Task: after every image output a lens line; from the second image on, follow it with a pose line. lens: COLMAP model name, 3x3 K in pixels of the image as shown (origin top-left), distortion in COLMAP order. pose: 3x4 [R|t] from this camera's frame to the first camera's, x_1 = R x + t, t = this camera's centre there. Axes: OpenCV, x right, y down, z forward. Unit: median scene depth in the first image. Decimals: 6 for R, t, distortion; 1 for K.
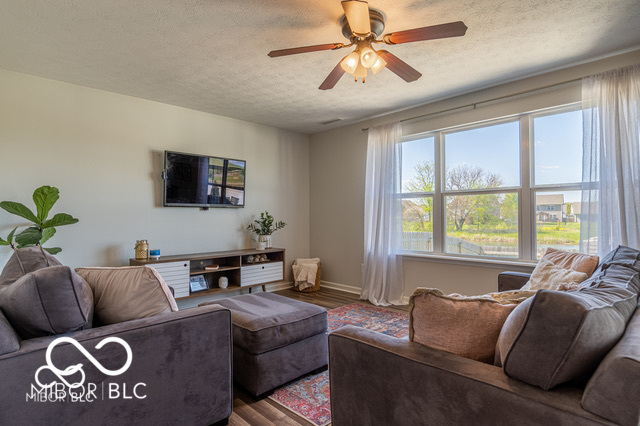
lens RADIAL K [[344.8, 0, 317.1], [0, 344.8, 215.0], [0, 0, 1]] dist [-0.001475, -0.000734]
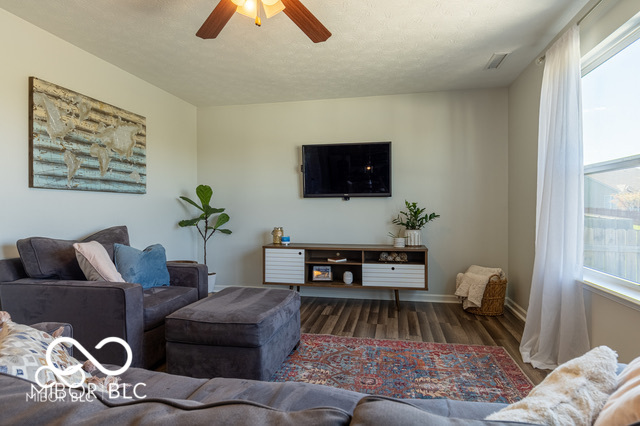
lens RADIAL K [[361.4, 0, 318.2], [0, 361.4, 210.6], [0, 0, 1]] dist [-0.005449, -0.001129]
pose [[0.547382, 0.008390, -0.836841, 0.494363], [0.004144, 0.999910, 0.012735, 0.002145], [0.836872, -0.010439, 0.547298, 0.396292]]
